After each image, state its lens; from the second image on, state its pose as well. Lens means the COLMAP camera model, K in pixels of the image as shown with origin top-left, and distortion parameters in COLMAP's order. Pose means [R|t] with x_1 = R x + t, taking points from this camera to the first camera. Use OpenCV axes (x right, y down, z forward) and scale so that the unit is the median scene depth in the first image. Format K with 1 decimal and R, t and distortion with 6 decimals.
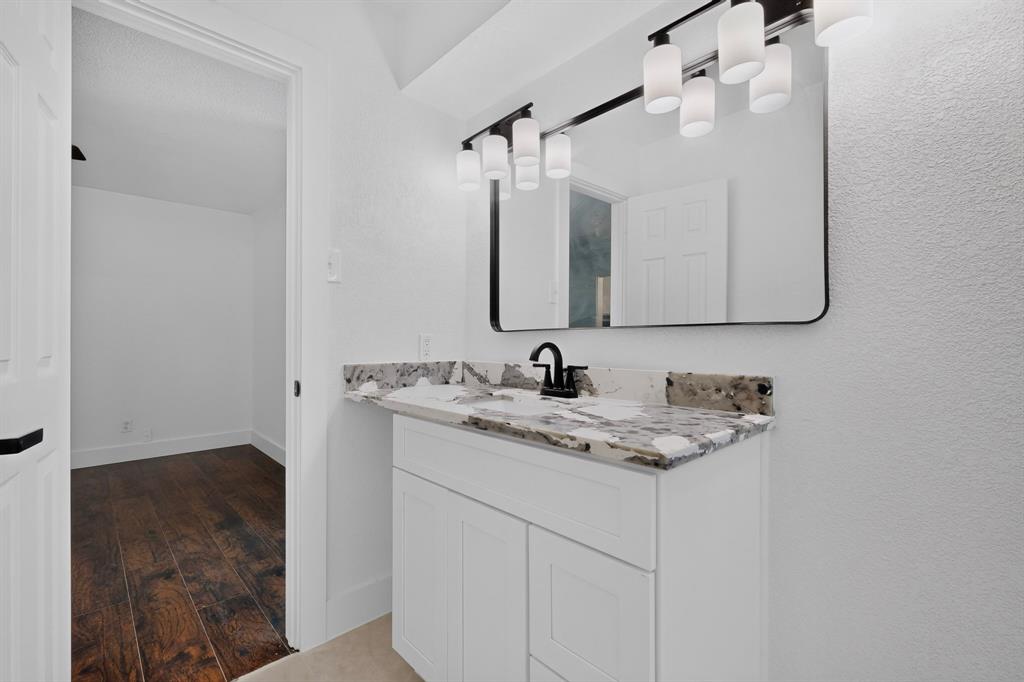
lens RADIAL K [[445.3, 0, 510.1], [0, 445.3, 344.9], [0, 0, 1]] dist [-0.001689, 0.000439]
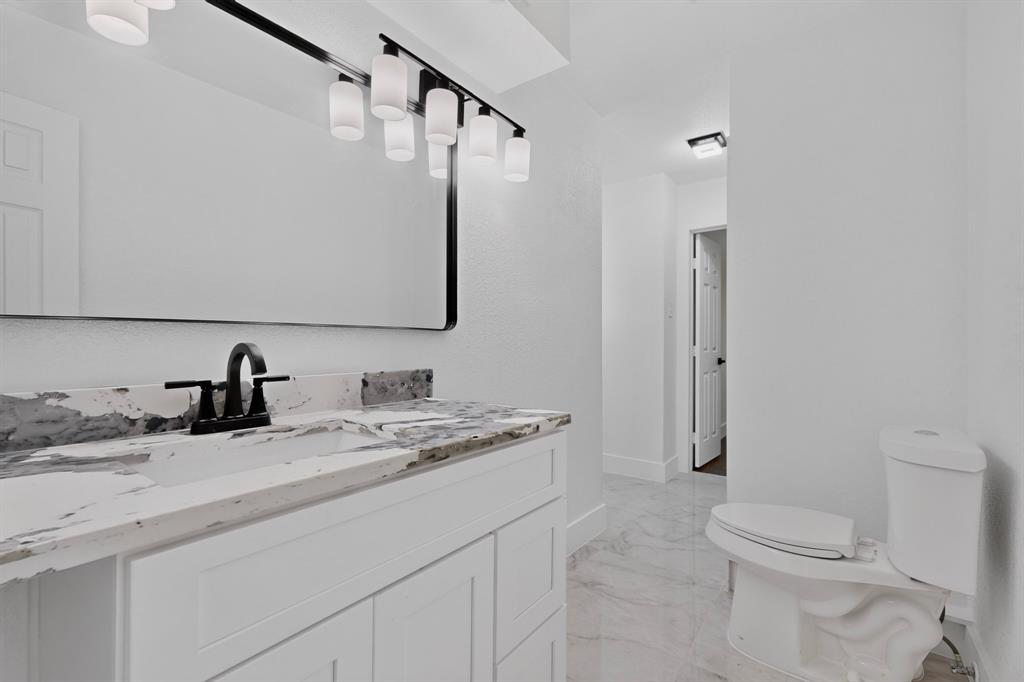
lens RADIAL K [[445.3, 0, 518.2], [0, 445.3, 344.3], [0, 0, 1]] dist [-0.001689, 0.000439]
pose [[-0.171935, -0.004778, 0.985097, -0.751831], [0.004734, 0.999973, 0.005676, -0.007966], [-0.985097, 0.005640, -0.171908, 0.915893]]
